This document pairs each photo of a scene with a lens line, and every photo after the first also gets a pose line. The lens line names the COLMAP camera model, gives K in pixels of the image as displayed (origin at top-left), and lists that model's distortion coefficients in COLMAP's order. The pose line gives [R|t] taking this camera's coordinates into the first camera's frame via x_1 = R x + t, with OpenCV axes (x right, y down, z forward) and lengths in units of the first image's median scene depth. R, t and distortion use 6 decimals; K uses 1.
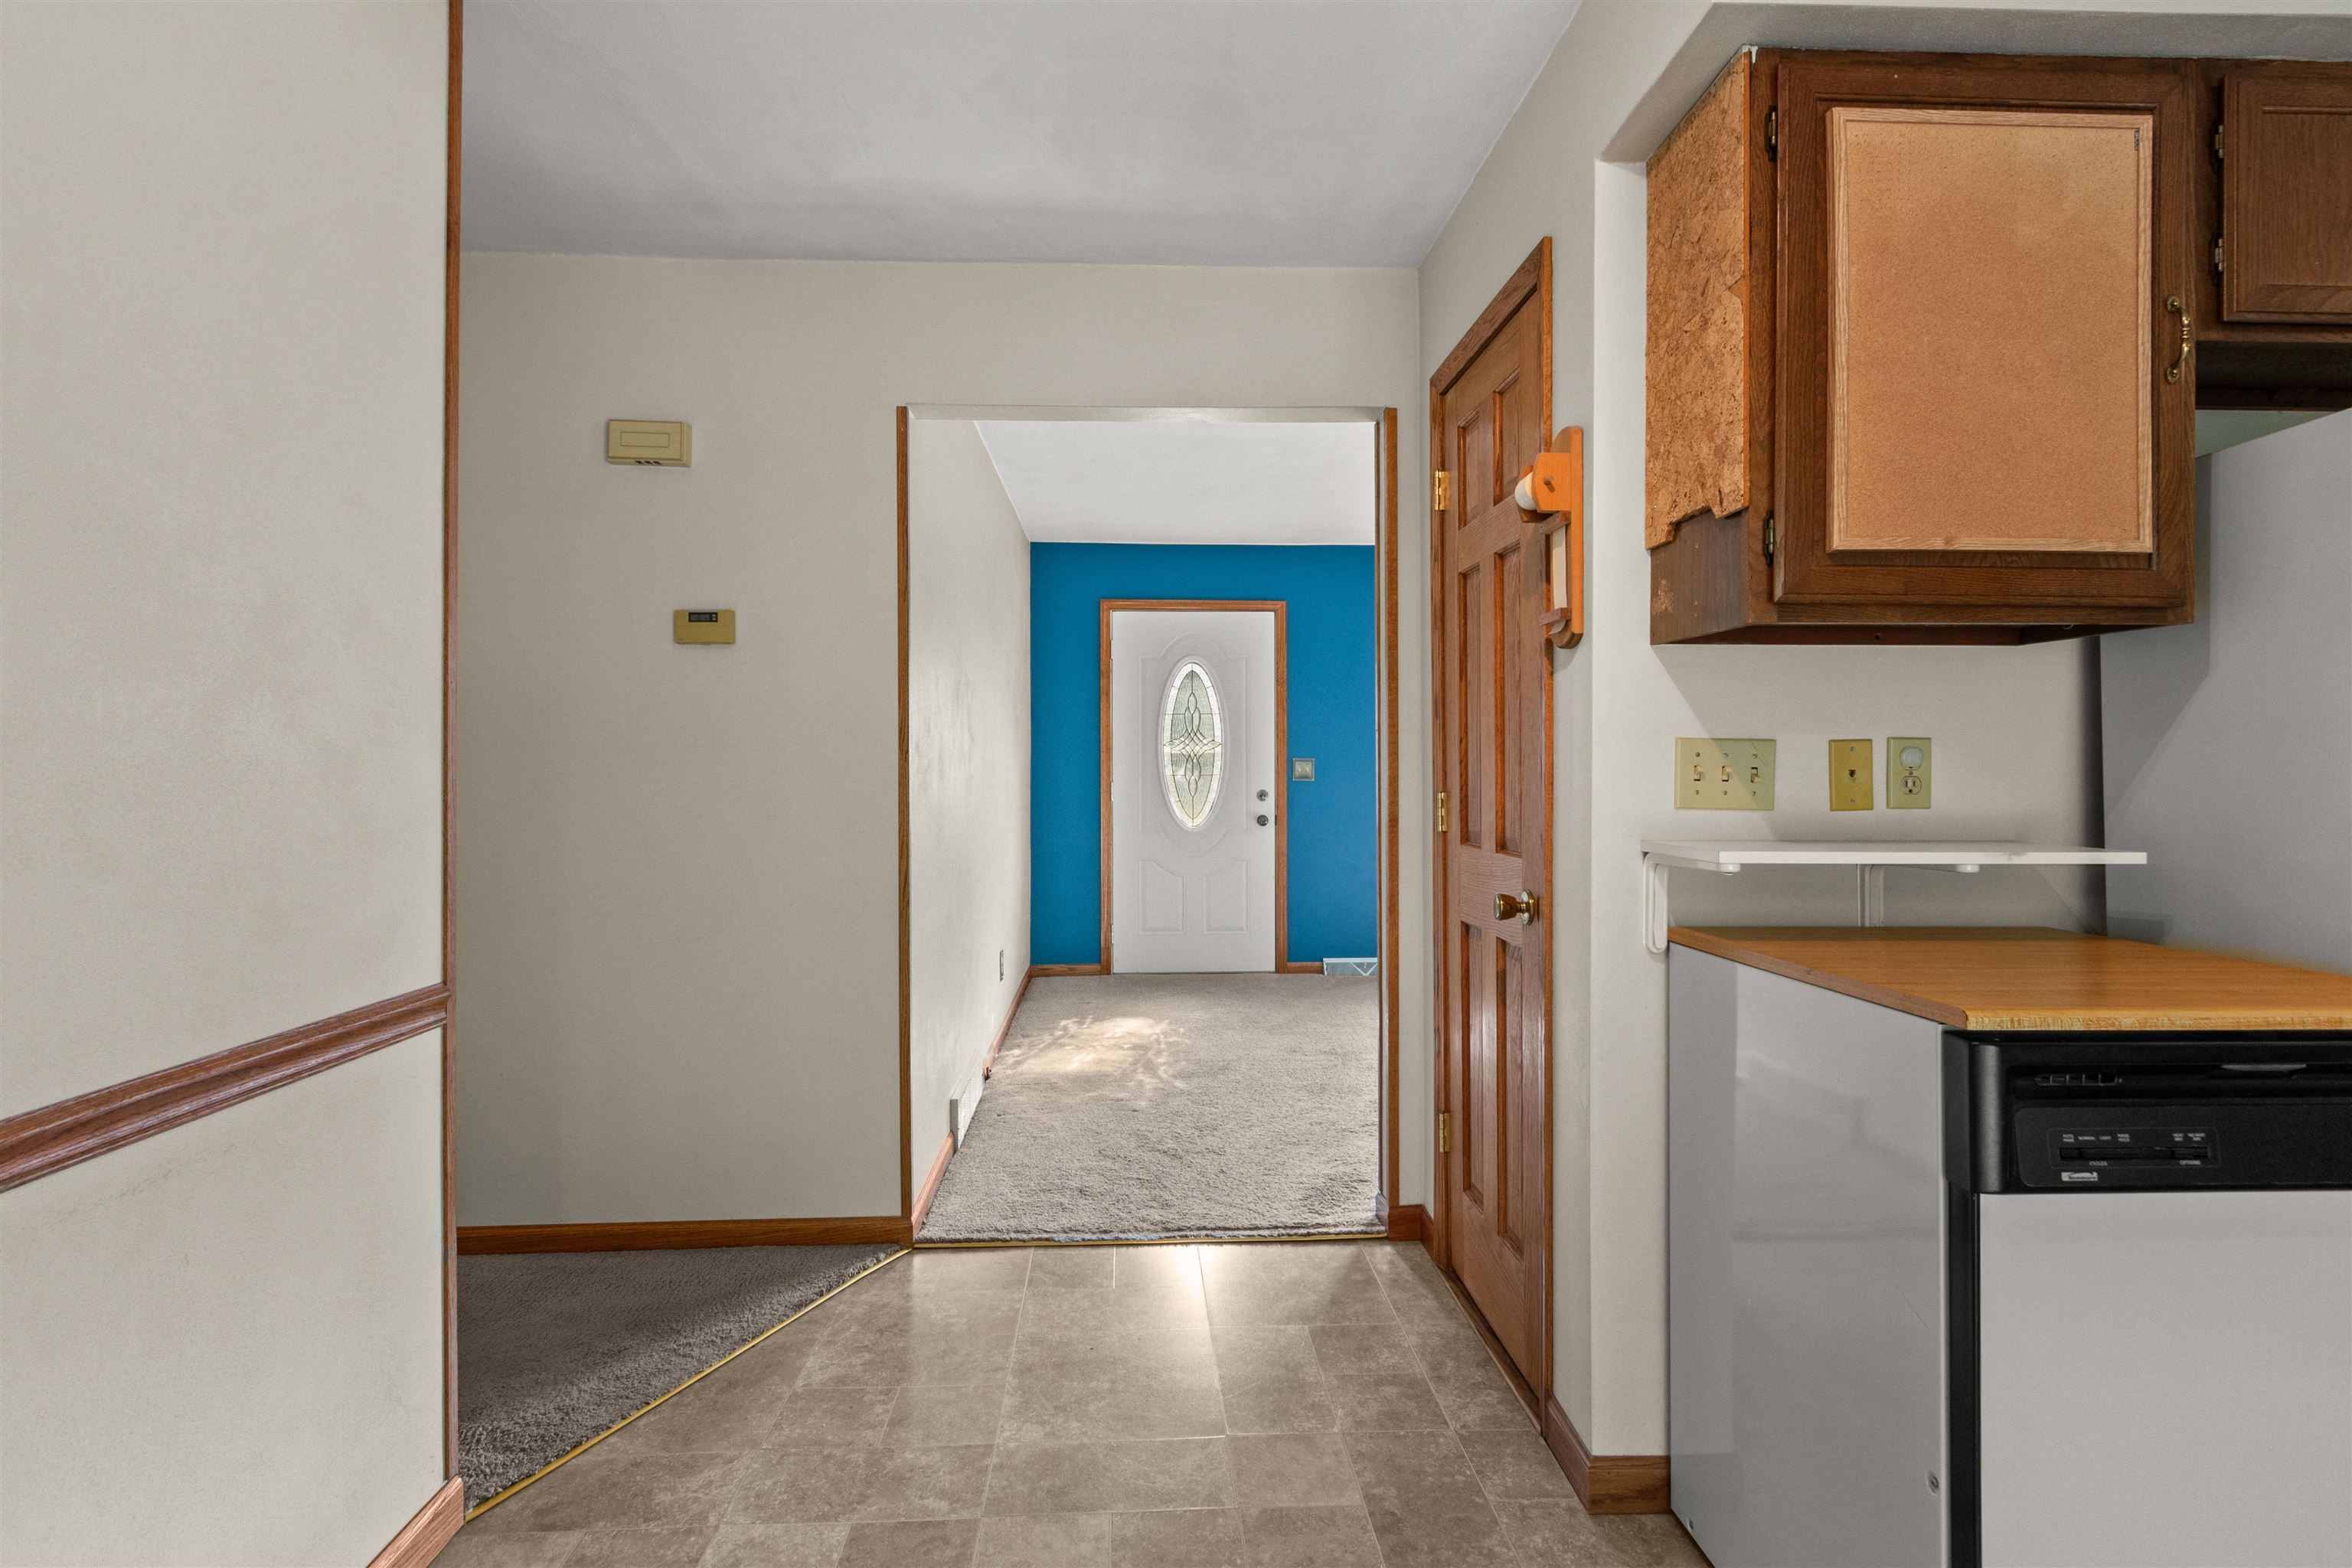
lens RADIAL K [[1167.6, 0, 1176.0], [0, 1167.6, 784.0], [0, 0, 1]] dist [-0.004466, -0.000828]
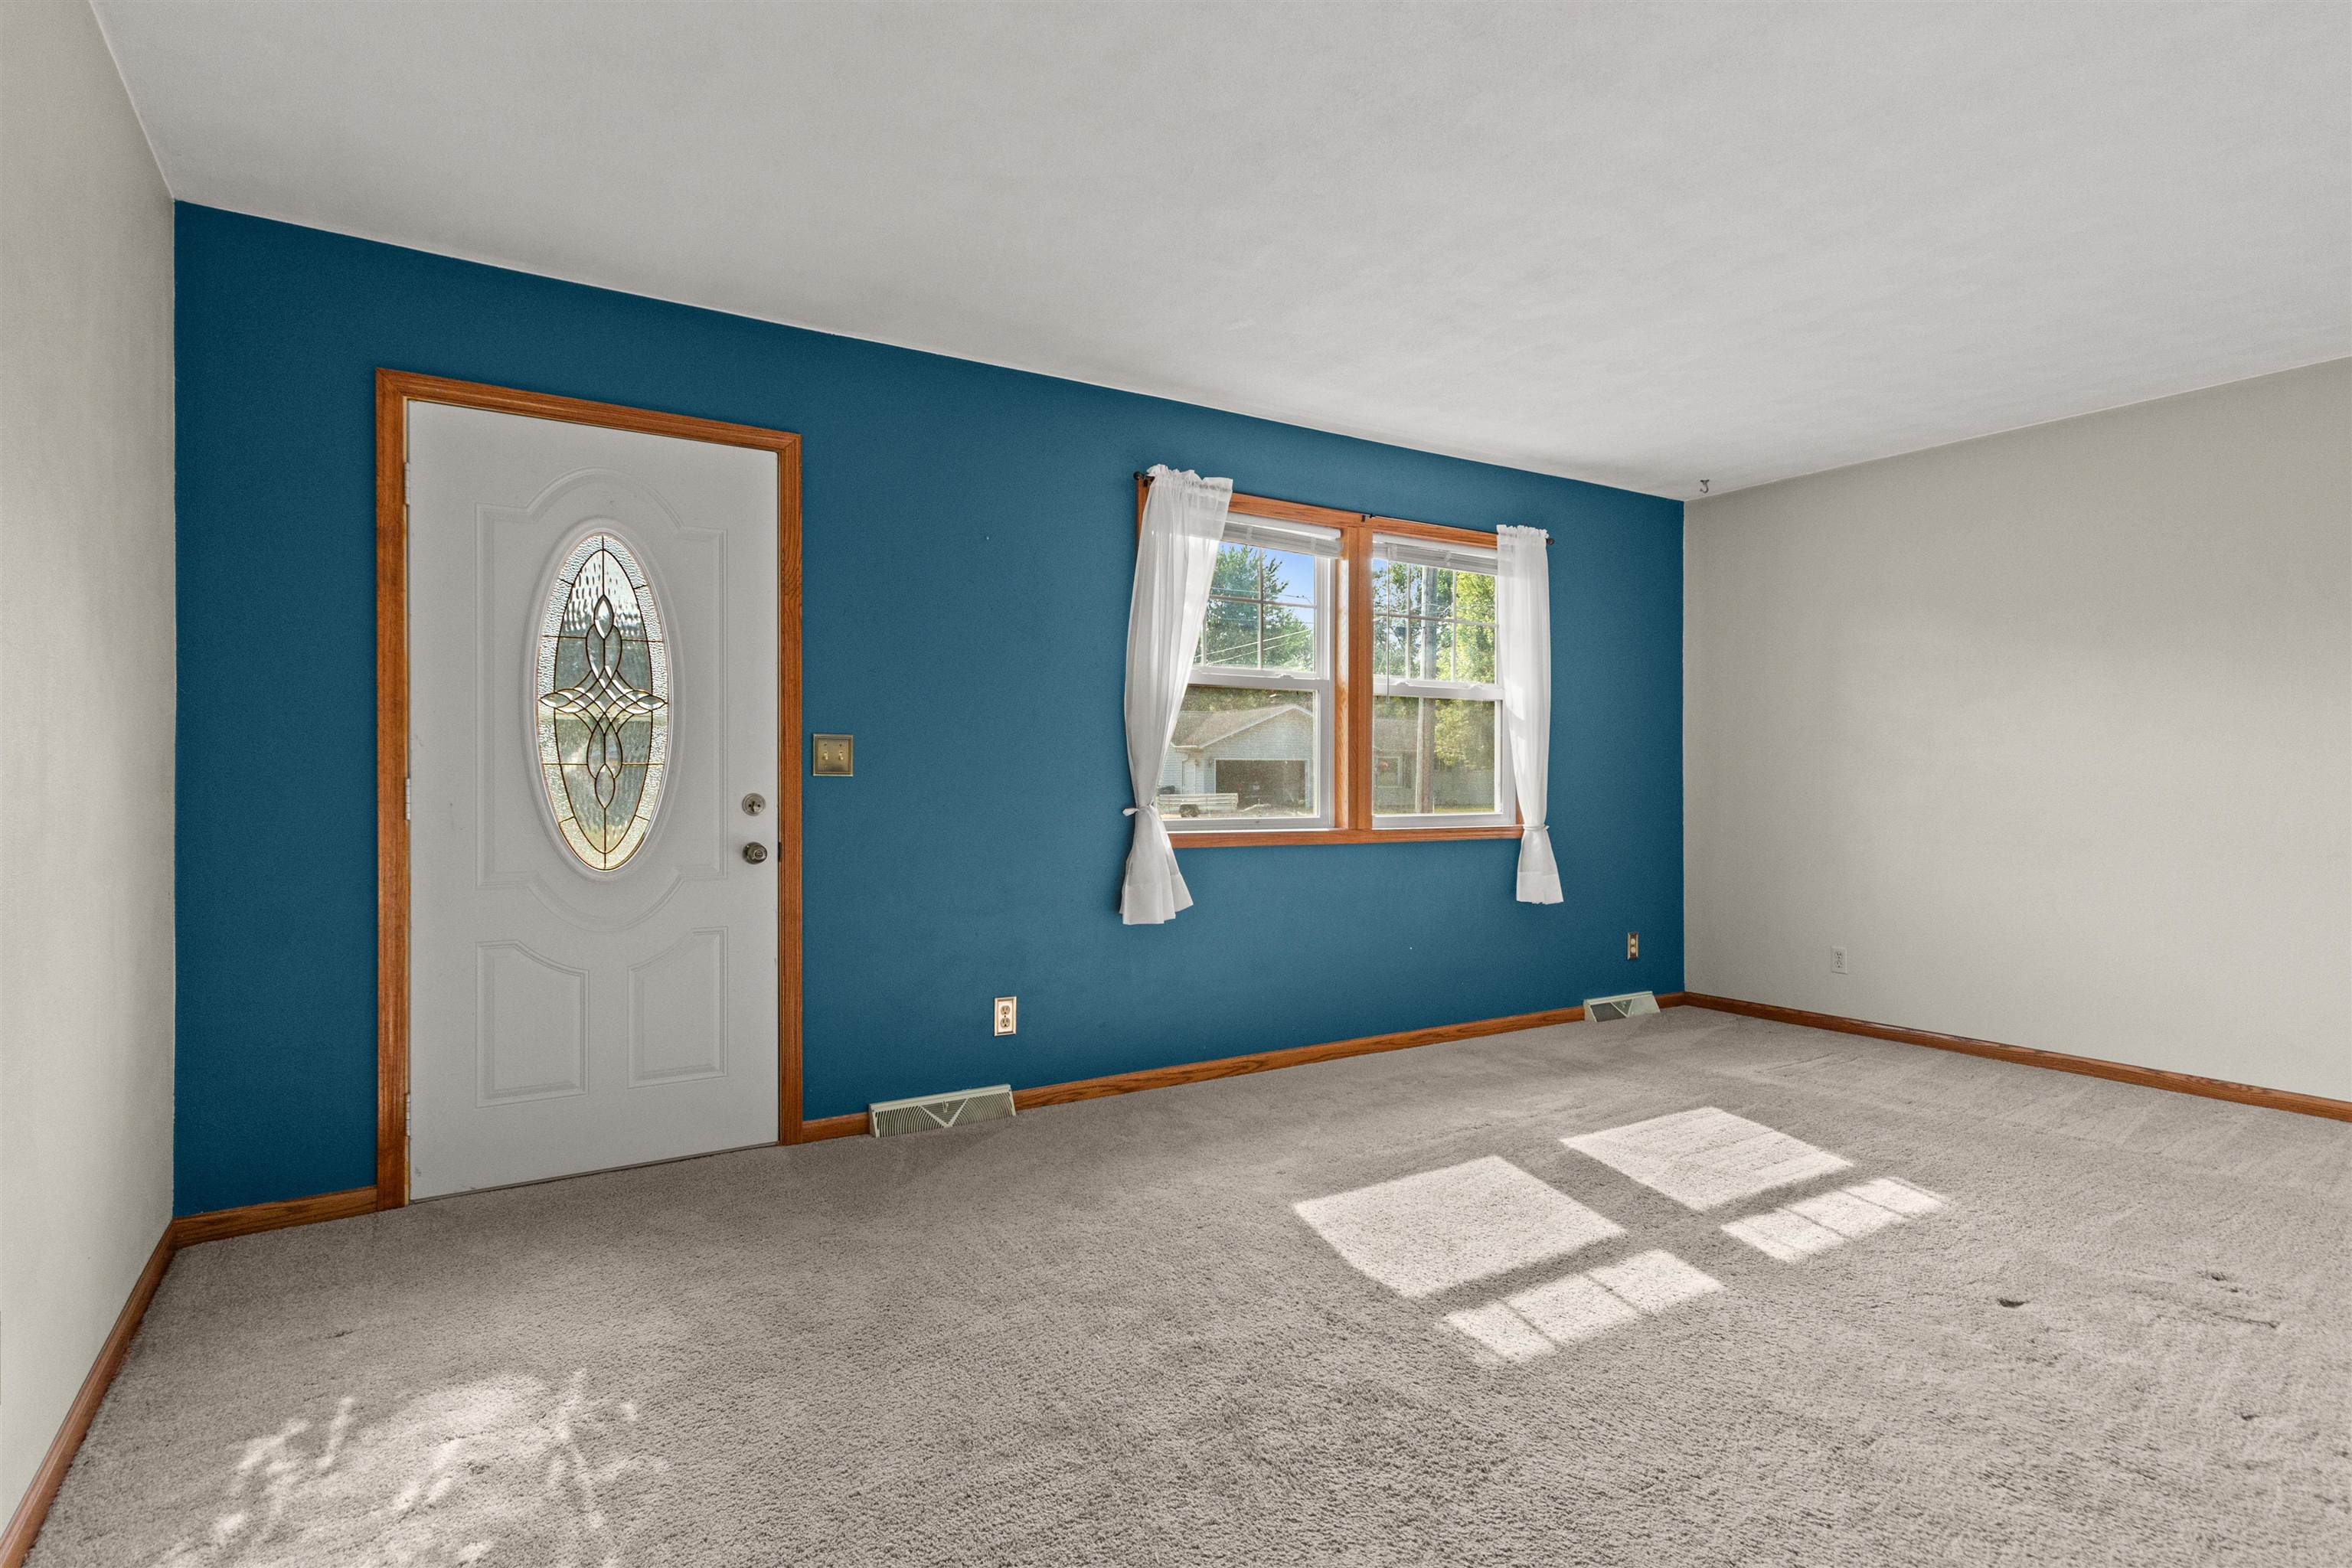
lens RADIAL K [[1216.2, 0, 1170.0], [0, 1216.2, 787.0], [0, 0, 1]] dist [0.012850, -0.001440]
pose [[0.870125, 0.000310, 0.492830, -0.031401], [0.003002, 0.999978, -0.005928, 0.005966], [-0.492821, 0.006638, 0.870105, 0.440689]]
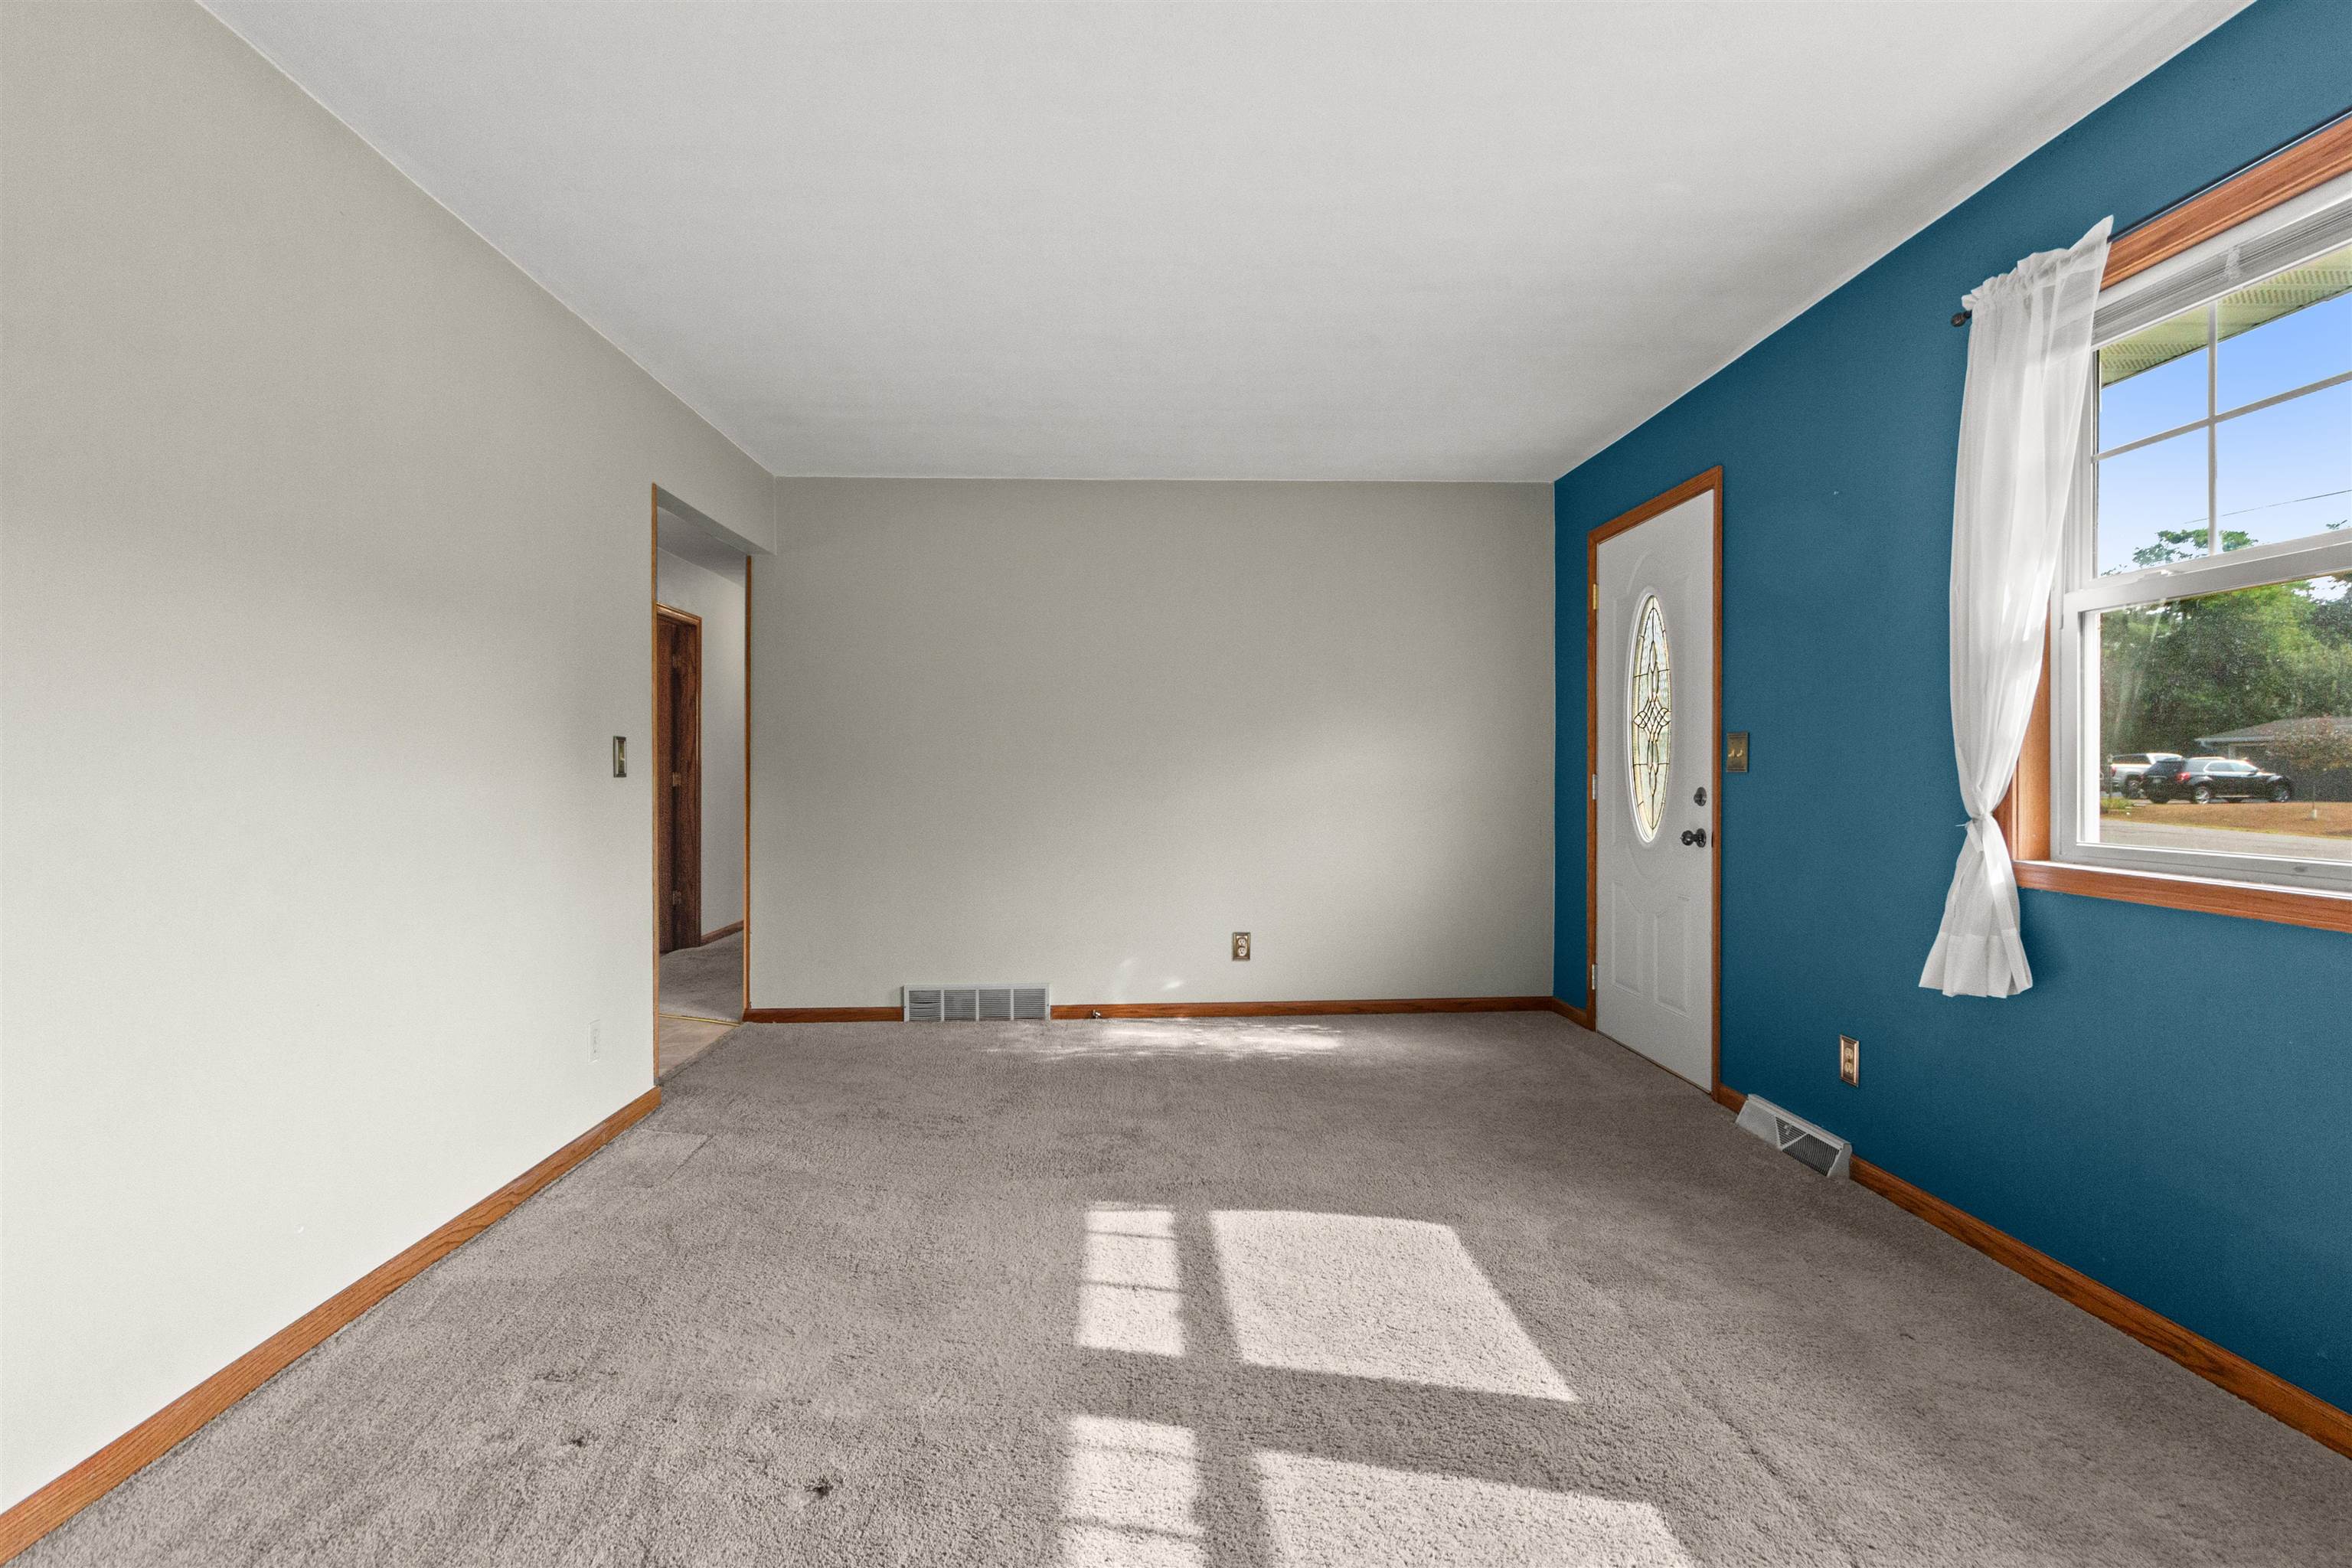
lens RADIAL K [[1095.0, 0, 1181.1], [0, 1095.0, 770.0], [0, 0, 1]] dist [0.010387, -0.004289]
pose [[-0.001755, -0.001661, -0.999997, 0.650128], [-0.010953, 0.999939, -0.001642, -0.000247], [0.999938, 0.010950, -0.001773, 0.732018]]
